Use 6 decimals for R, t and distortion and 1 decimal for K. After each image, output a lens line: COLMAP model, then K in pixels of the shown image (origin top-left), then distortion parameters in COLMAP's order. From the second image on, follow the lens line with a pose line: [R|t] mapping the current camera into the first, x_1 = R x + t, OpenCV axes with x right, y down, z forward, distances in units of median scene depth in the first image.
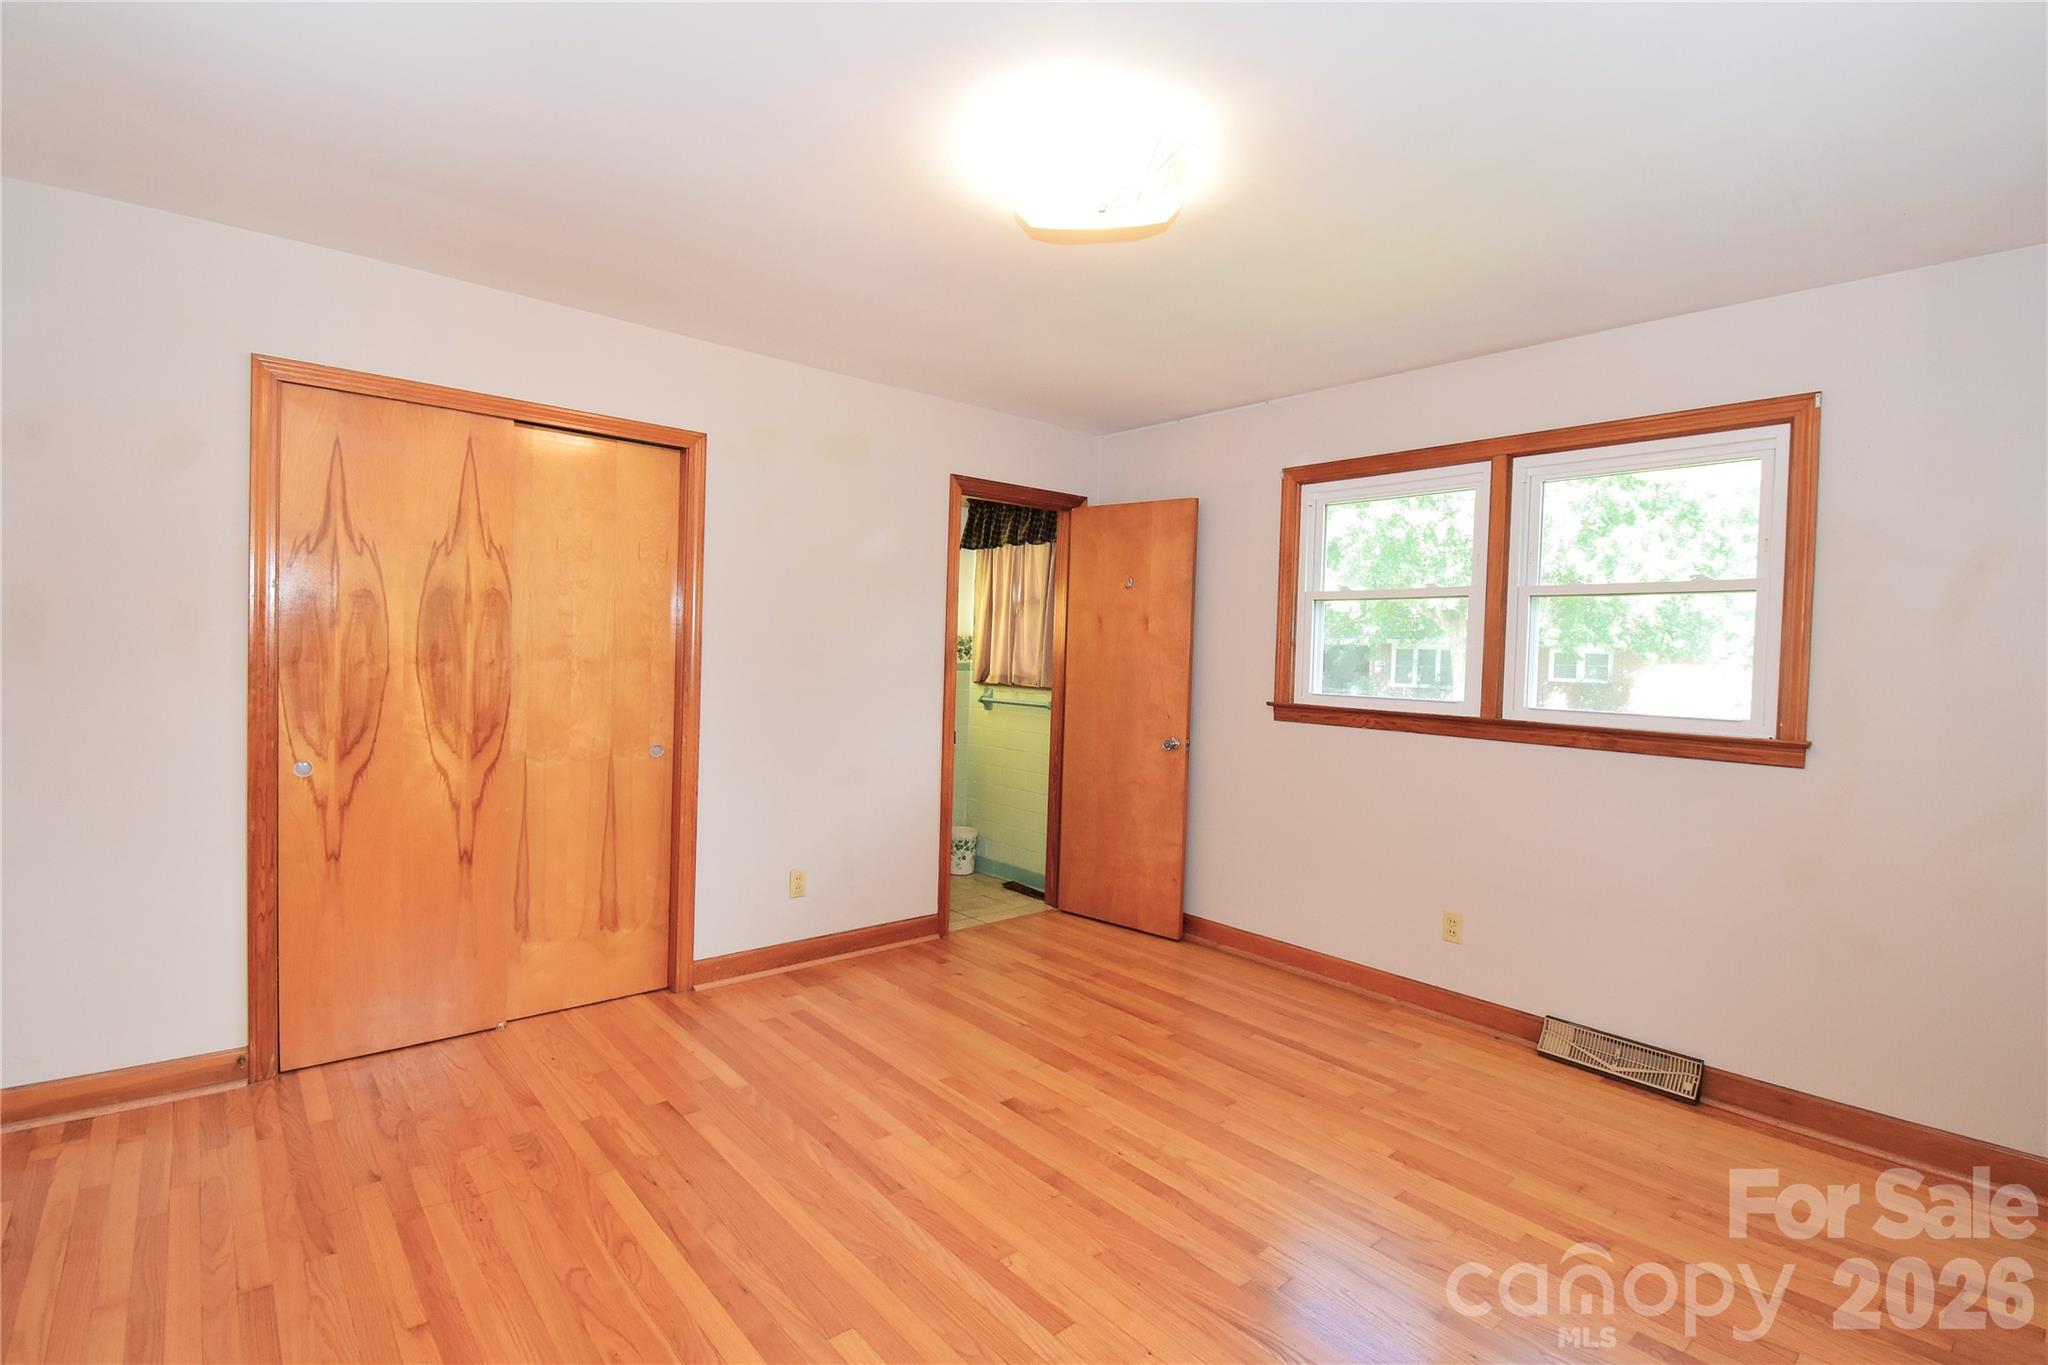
lens RADIAL K [[948.7, 0, 1024.0], [0, 948.7, 682.5], [0, 0, 1]] dist [0.029481, -0.034444]
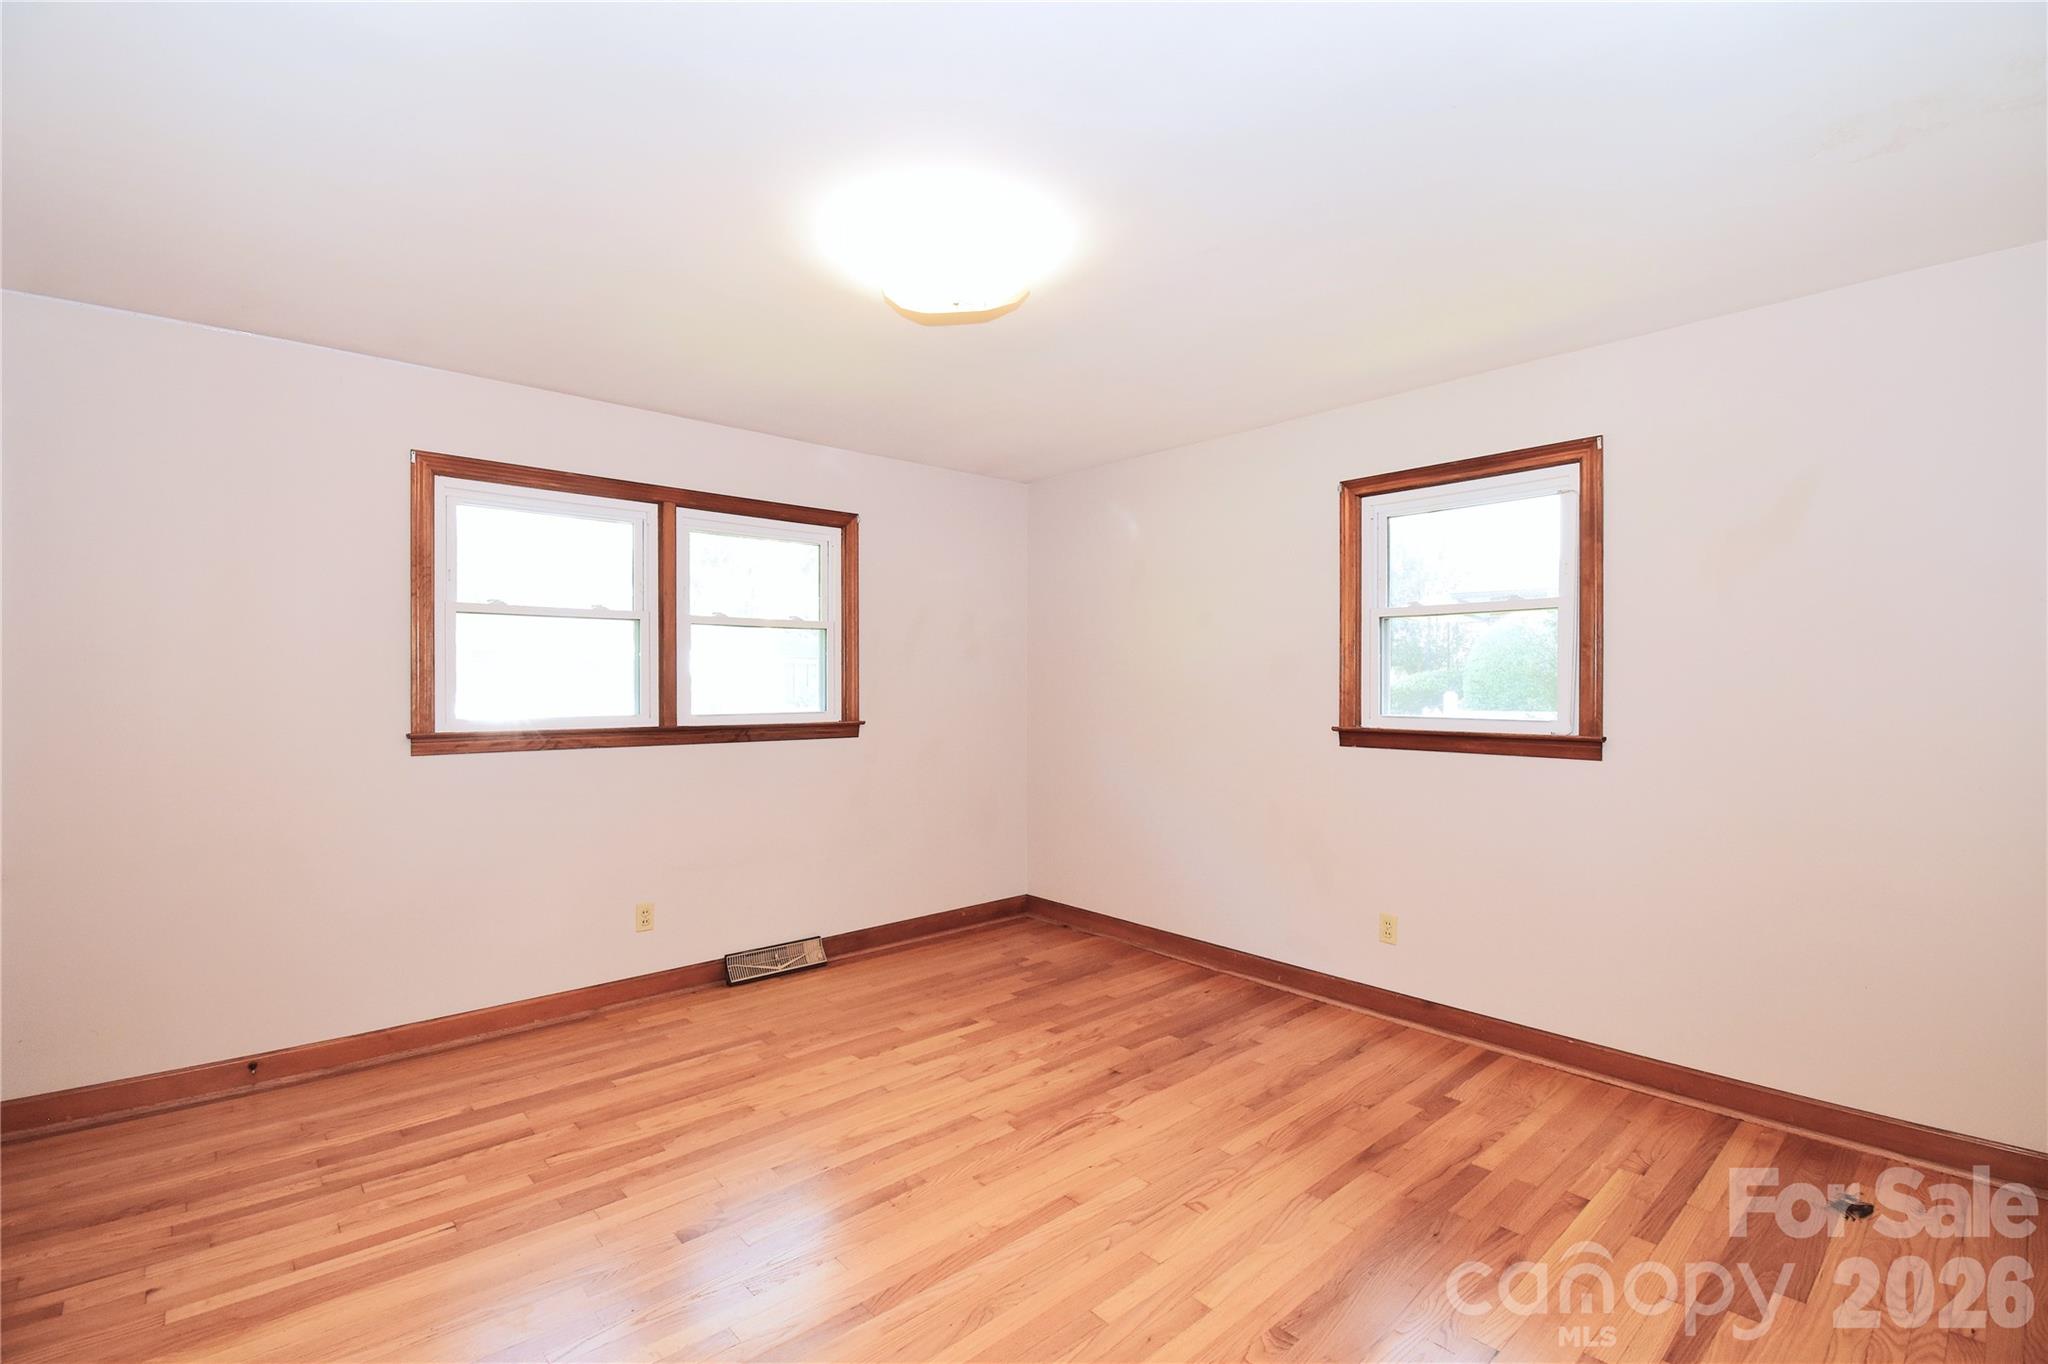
lens RADIAL K [[948.7, 0, 1024.0], [0, 948.7, 682.0], [0, 0, 1]] dist [0.029481, -0.034444]
pose [[-0.030402, -0.031166, 0.999052, -0.686066], [0.029057, 0.999064, 0.032051, -0.041624], [-0.999115, 0.030004, -0.029468, 0.600219]]
